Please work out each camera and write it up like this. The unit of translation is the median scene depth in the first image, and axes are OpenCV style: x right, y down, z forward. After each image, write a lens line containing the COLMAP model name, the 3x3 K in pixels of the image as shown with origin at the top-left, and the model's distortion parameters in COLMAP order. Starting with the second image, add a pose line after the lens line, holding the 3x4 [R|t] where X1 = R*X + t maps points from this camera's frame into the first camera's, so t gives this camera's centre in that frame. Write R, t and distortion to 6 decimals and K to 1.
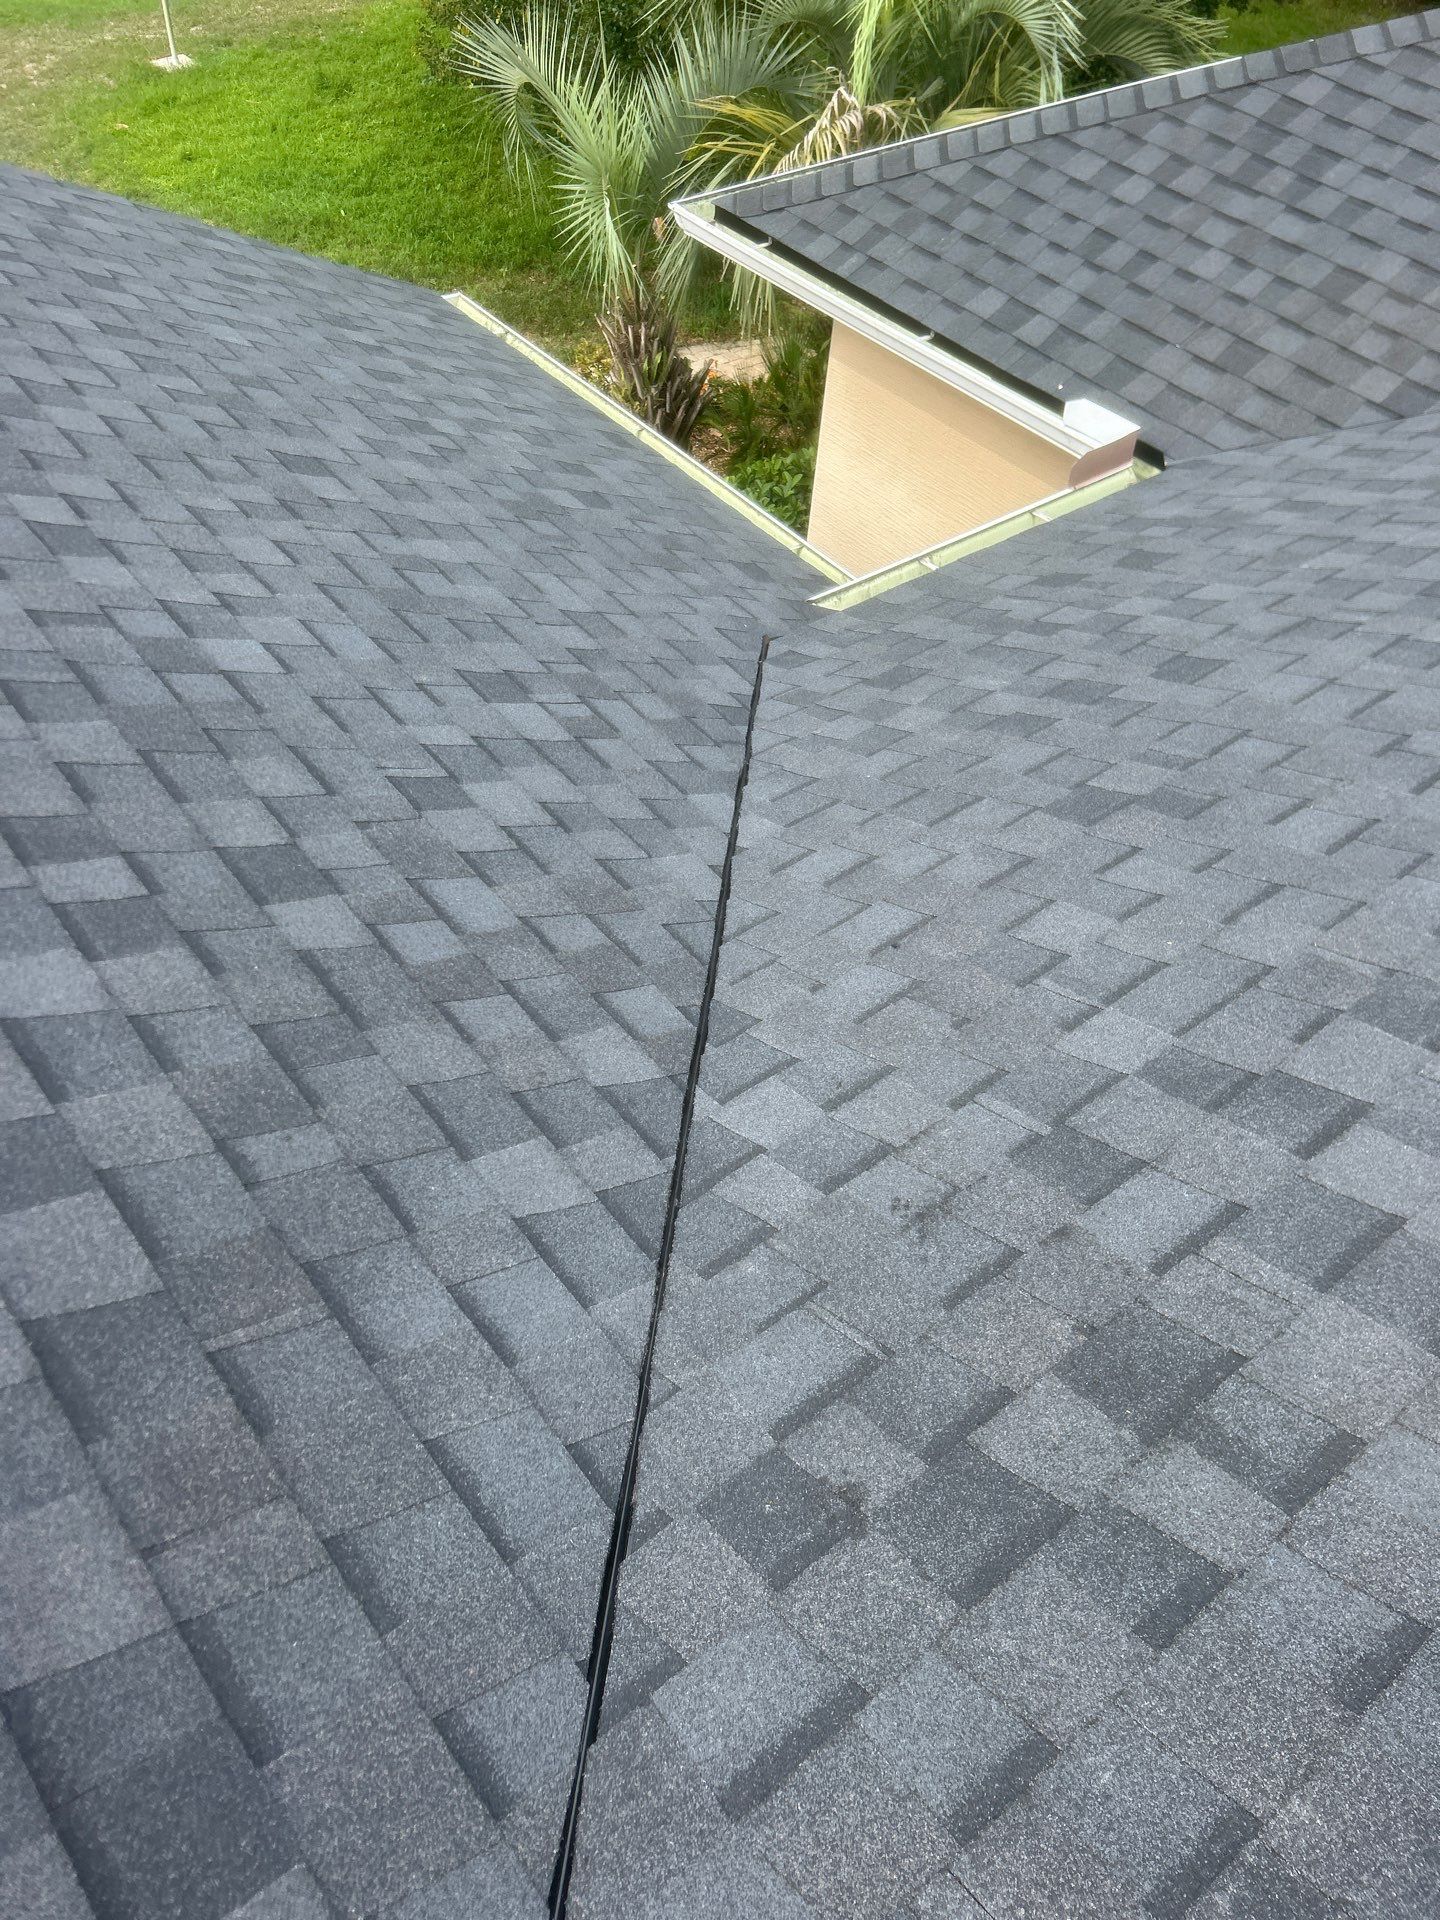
lens RADIAL K [[1473.4, 0, 720.0], [0, 1473.4, 960.0], [0, 0, 1]] dist [0.074813, -0.073278]
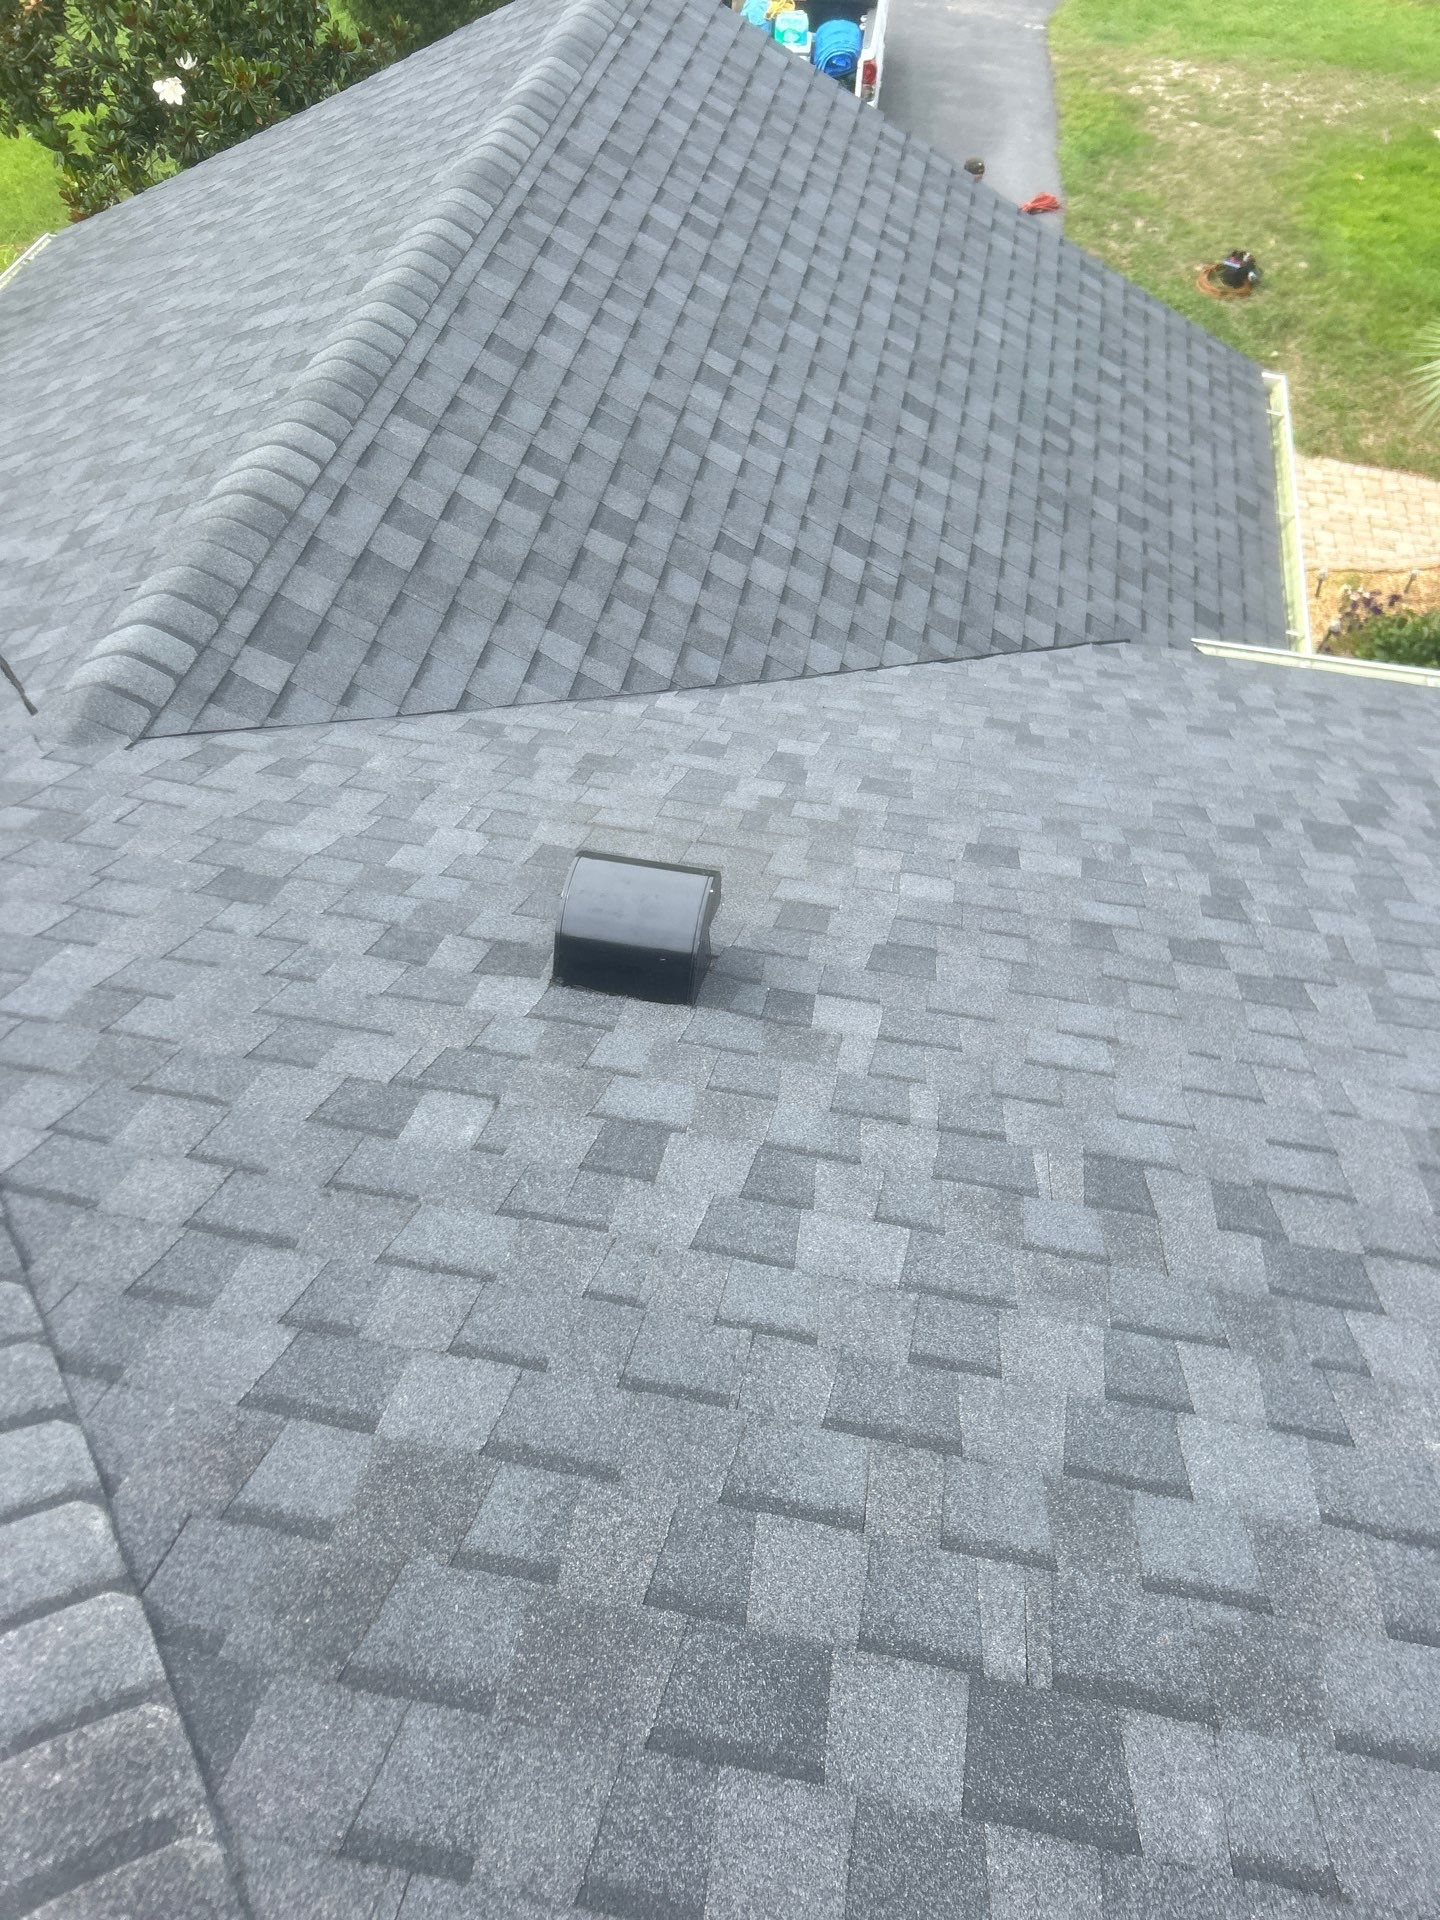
lens RADIAL K [[1473.4, 0, 720.0], [0, 1473.4, 960.0], [0, 0, 1]] dist [0.074813, -0.073278]
pose [[0.651638, 0.550495, -0.521846, 1.080772], [-0.550372, 0.816560, 0.174130, -0.000023], [0.521976, 0.173739, 0.835078, -0.538328]]
